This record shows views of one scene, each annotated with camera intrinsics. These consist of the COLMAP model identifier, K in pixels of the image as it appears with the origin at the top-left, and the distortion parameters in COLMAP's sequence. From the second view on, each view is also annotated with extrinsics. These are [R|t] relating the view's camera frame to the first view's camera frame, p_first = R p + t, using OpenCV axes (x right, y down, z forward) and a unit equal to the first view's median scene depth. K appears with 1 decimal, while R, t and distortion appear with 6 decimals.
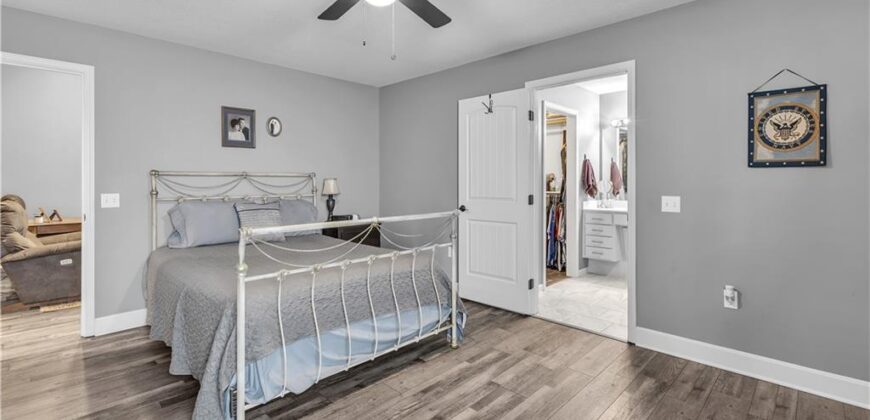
lens RADIAL K [[385.9, 0, 443.0], [0, 385.9, 184.5], [0, 0, 1]] dist [0.002919, 0.000143]
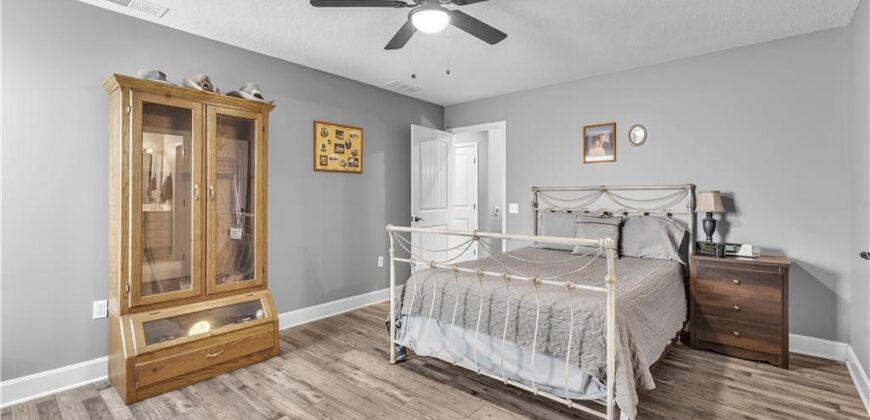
lens RADIAL K [[385.9, 0, 435.1], [0, 385.9, 200.6], [0, 0, 1]] dist [0.002919, 0.000143]
pose [[0.046313, 0.008600, -0.998890, 0.613254], [-0.003672, 0.999958, 0.008439, -0.000351], [0.998920, 0.003277, 0.046342, 0.642043]]
